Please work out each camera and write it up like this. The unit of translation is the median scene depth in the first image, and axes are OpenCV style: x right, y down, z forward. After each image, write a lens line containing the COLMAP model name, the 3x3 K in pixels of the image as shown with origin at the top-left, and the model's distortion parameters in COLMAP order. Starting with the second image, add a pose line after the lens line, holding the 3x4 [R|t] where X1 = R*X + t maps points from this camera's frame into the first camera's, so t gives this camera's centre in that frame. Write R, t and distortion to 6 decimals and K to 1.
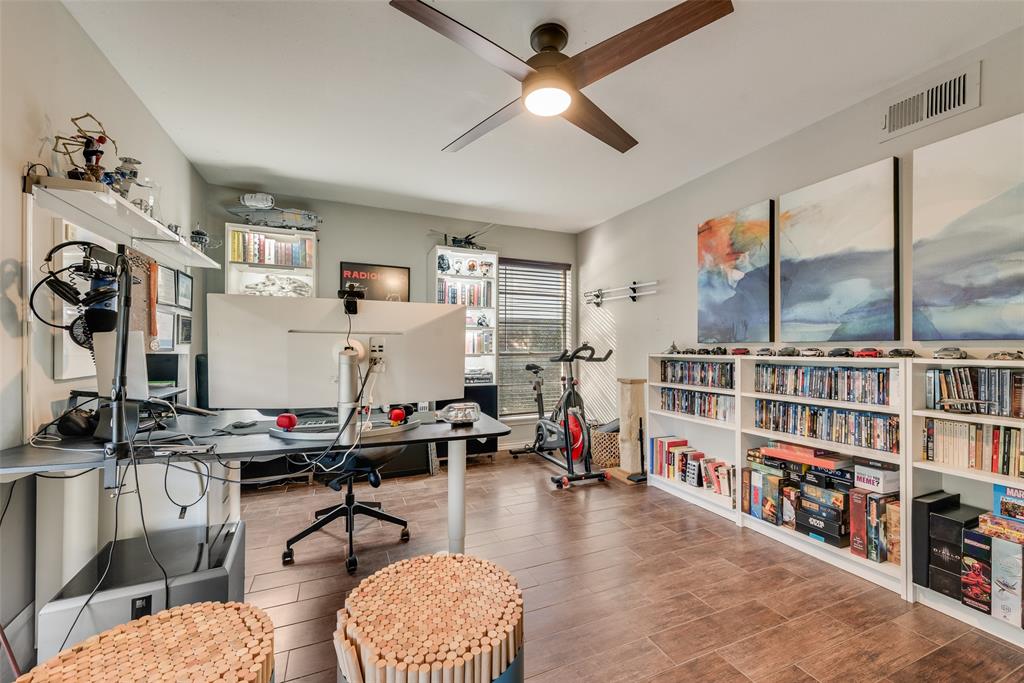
lens RADIAL K [[402.4, 0, 511.5], [0, 402.4, 344.1], [0, 0, 1]] dist [0.009782, -0.003438]
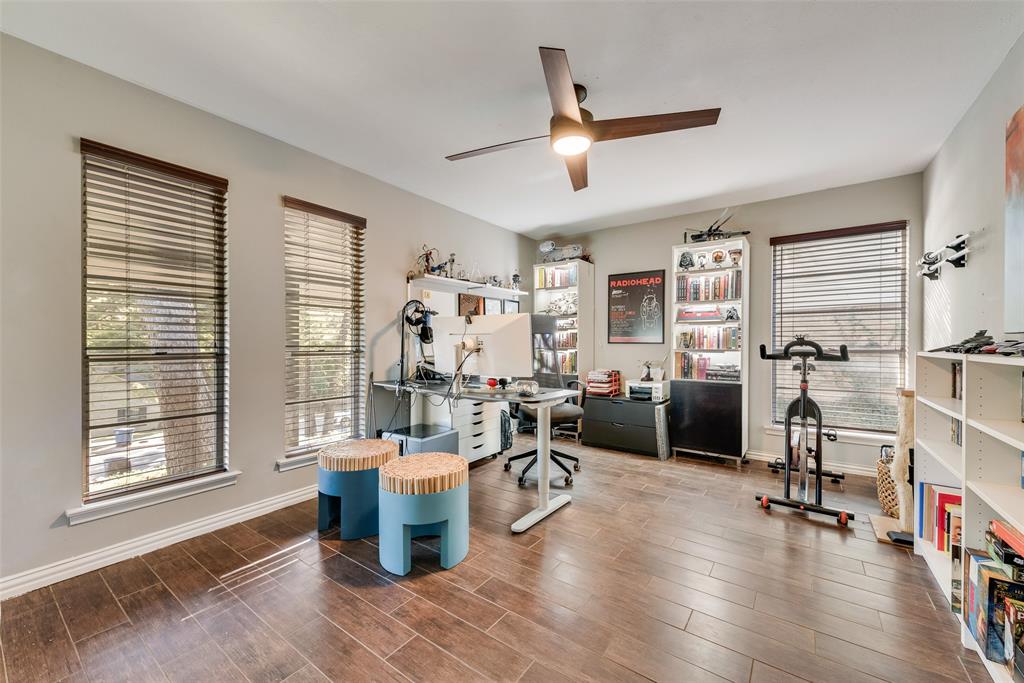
lens RADIAL K [[402.4, 0, 514.1], [0, 402.4, 344.4], [0, 0, 1]] dist [0.009782, -0.003438]
pose [[0.507016, 0.000285, -0.861937, 0.500877], [0.008129, 0.999954, 0.005113, 0.003743], [0.861898, -0.009599, 0.506990, 0.100114]]
